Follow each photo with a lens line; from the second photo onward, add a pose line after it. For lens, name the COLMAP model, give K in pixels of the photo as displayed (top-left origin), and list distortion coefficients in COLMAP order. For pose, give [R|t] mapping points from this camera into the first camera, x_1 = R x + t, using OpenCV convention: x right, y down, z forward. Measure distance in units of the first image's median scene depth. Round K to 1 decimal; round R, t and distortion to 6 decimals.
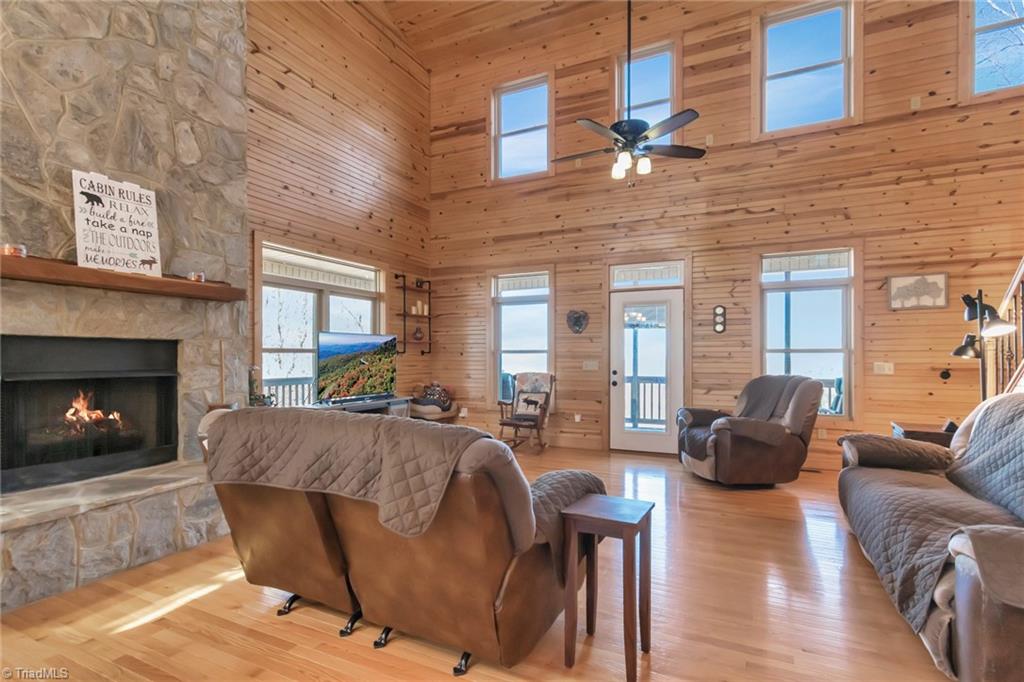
lens RADIAL K [[481.5, 0, 520.1], [0, 481.5, 358.8], [0, 0, 1]] dist [0.002294, 0.001056]
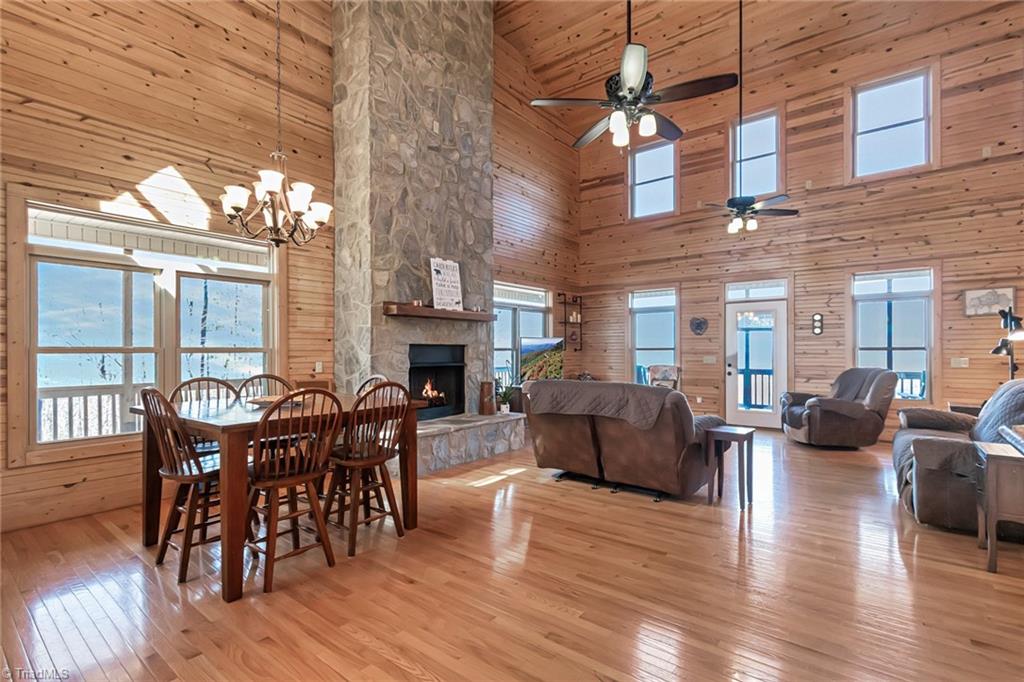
lens RADIAL K [[471.7, 0, 517.7], [0, 471.7, 351.7], [0, 0, 1]] dist [0.000094, -0.000539]
pose [[0.975625, -0.001441, -0.219440, -0.094937], [0.000937, 0.999997, -0.002401, -0.006582], [0.219443, 0.002137, 0.975623, -0.425390]]
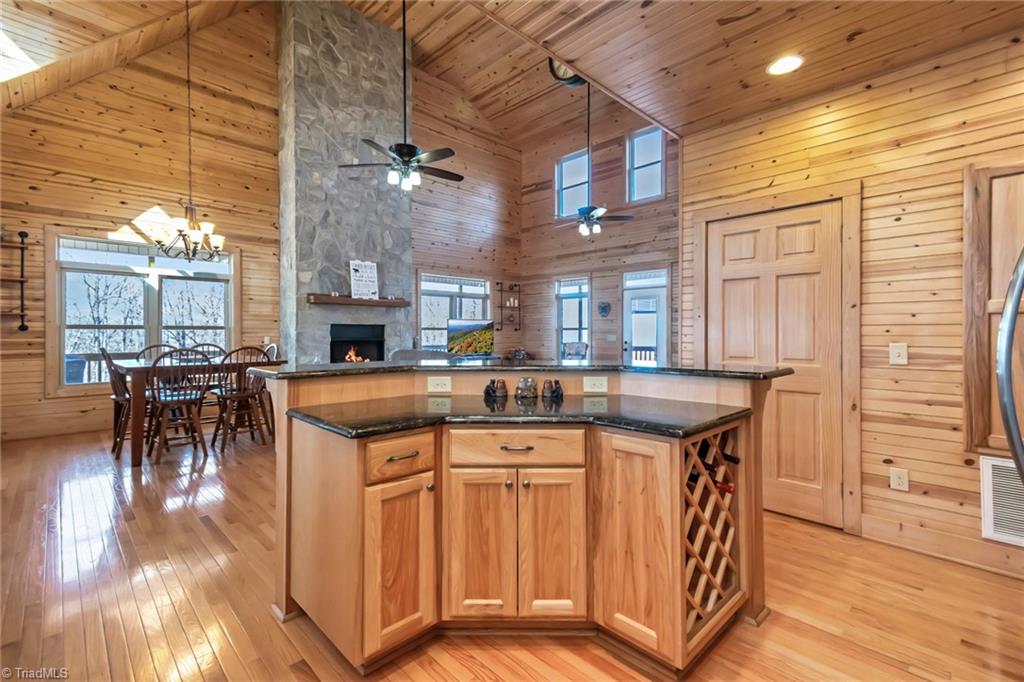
lens RADIAL K [[456.3, 0, 513.1], [0, 456.3, 333.9], [0, 0, 1]] dist [0.020274, 0.000317]
pose [[0.938328, 0.000921, -0.345745, 0.421757], [-0.001742, 0.999996, -0.002065, 0.005508], [0.345742, 0.002540, 0.938326, -0.566244]]
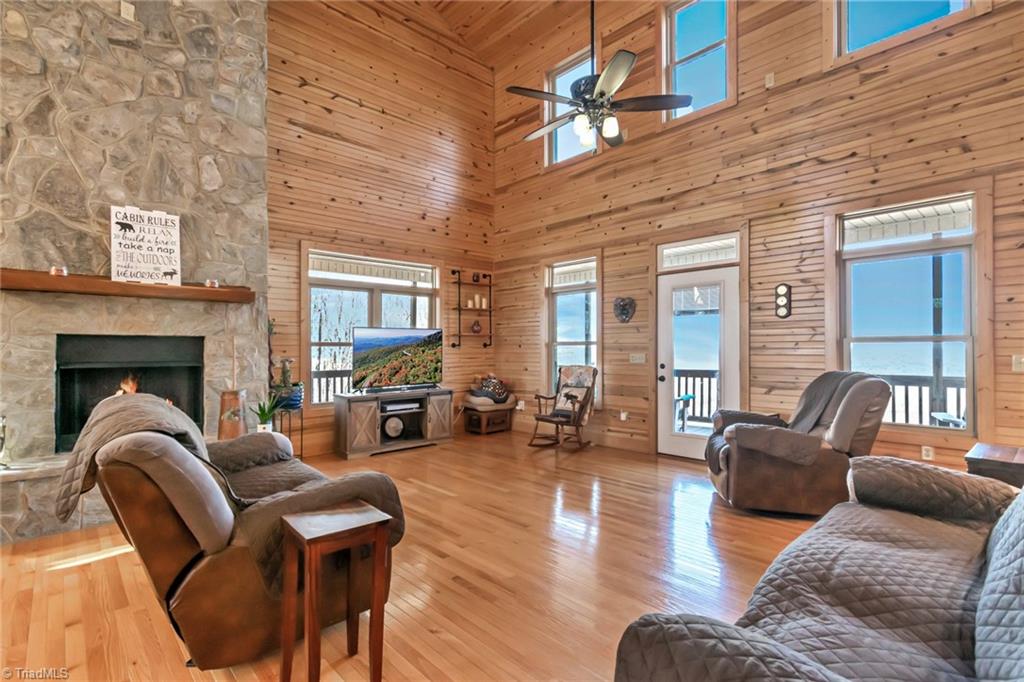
lens RADIAL K [[477.1, 0, 518.4], [0, 477.1, 349.7], [0, 0, 1]] dist [0.002779, 0.001240]
pose [[0.934064, -0.003571, -0.357087, 0.304061], [0.002590, 0.999991, -0.003227, 0.000606], [0.357096, 0.002089, 0.934066, 0.107119]]
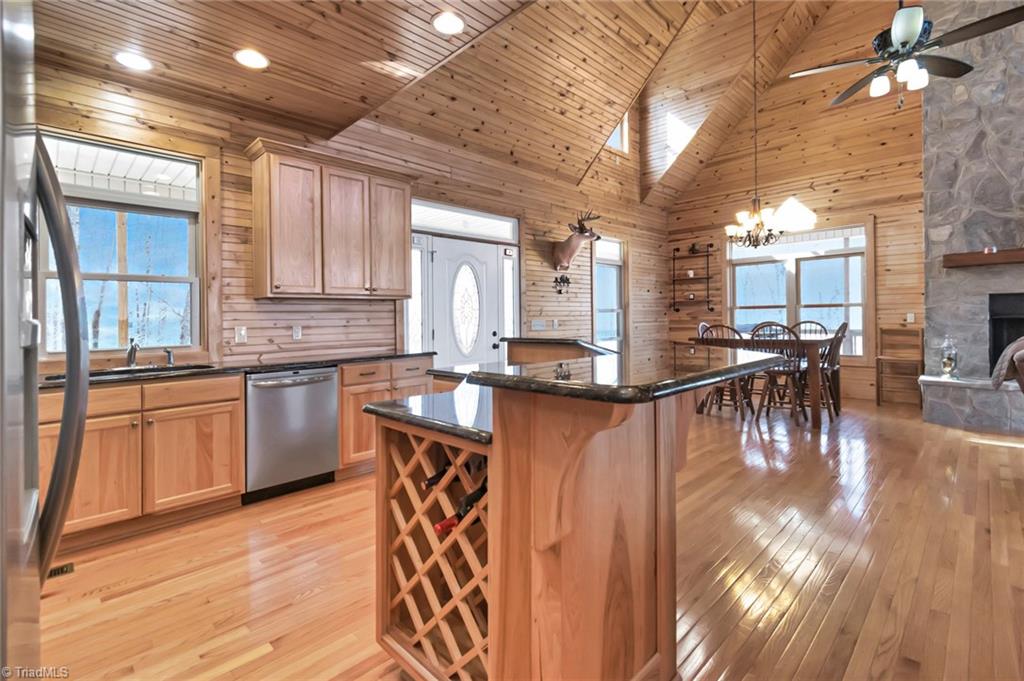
lens RADIAL K [[468.0, 0, 510.4], [0, 468.0, 316.6], [0, 0, 1]] dist [0.004364, 0.000552]
pose [[-0.345262, 0.001692, -0.938505, 0.679216], [0.011591, 0.999930, -0.002462, 0.011360], [0.938435, -0.011728, -0.345257, -0.074187]]
